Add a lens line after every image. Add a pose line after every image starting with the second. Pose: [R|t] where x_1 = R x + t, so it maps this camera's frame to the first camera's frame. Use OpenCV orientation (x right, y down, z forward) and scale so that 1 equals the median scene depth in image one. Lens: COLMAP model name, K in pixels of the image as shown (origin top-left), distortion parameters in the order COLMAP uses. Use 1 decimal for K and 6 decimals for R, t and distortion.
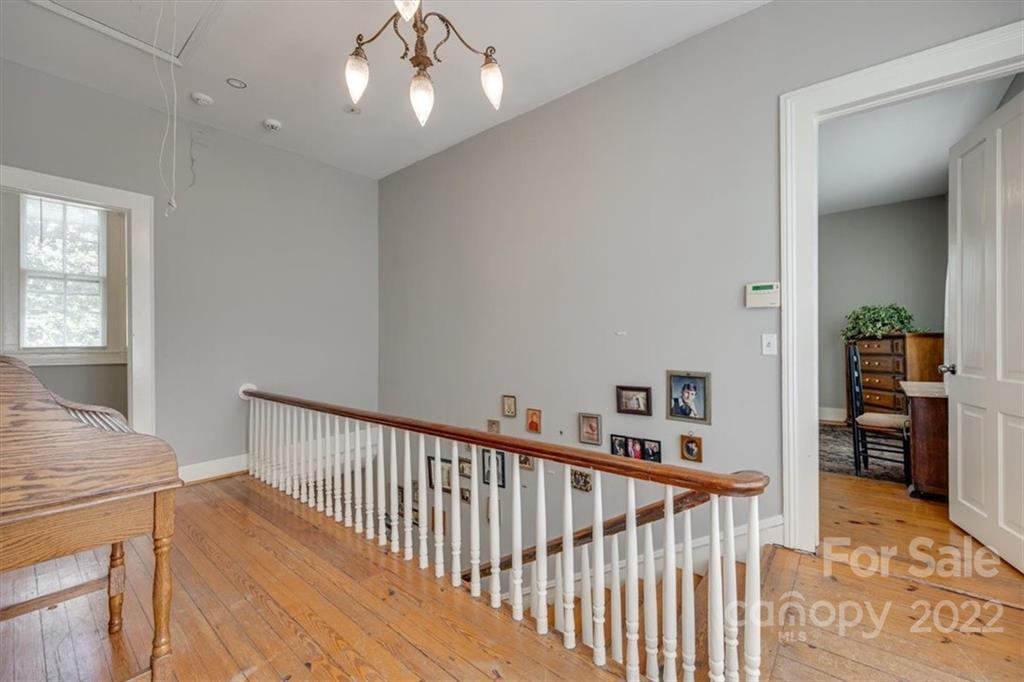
lens RADIAL K [[429.3, 0, 510.8], [0, 429.3, 344.0], [0, 0, 1]] dist [-0.001955, 0.000217]
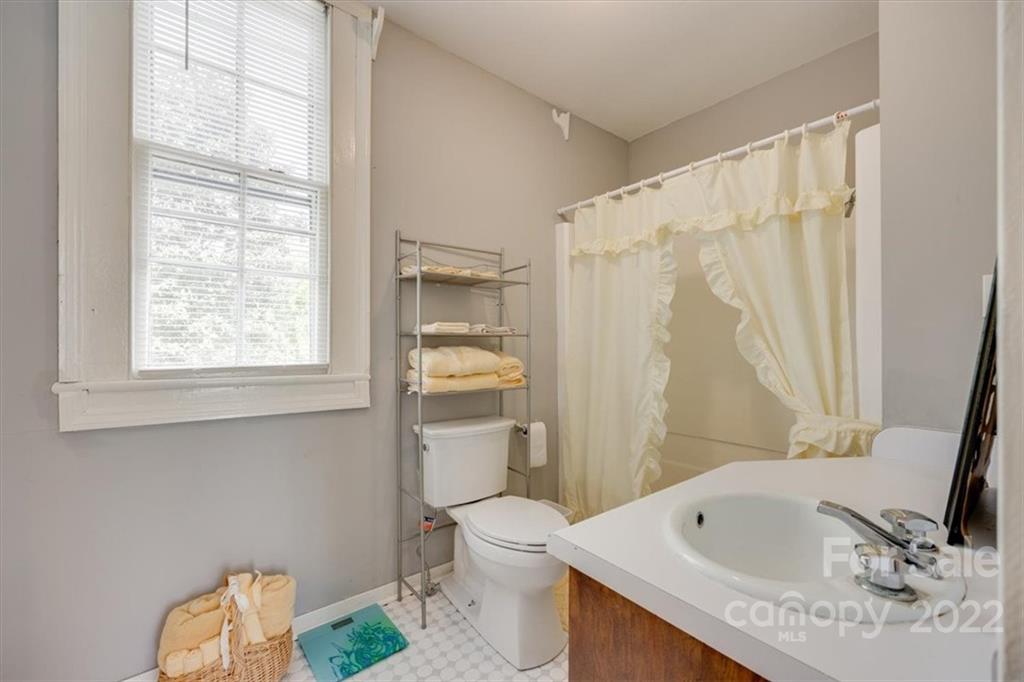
lens RADIAL K [[415.0, 0, 517.0], [0, 415.0, 344.0], [0, 0, 1]] dist [-0.002555, -0.000264]
pose [[0.983232, -0.000709, -0.182358, -0.738272], [-0.001001, 0.999956, -0.009285, -0.010943], [0.182356, 0.009312, 0.983188, 0.688514]]
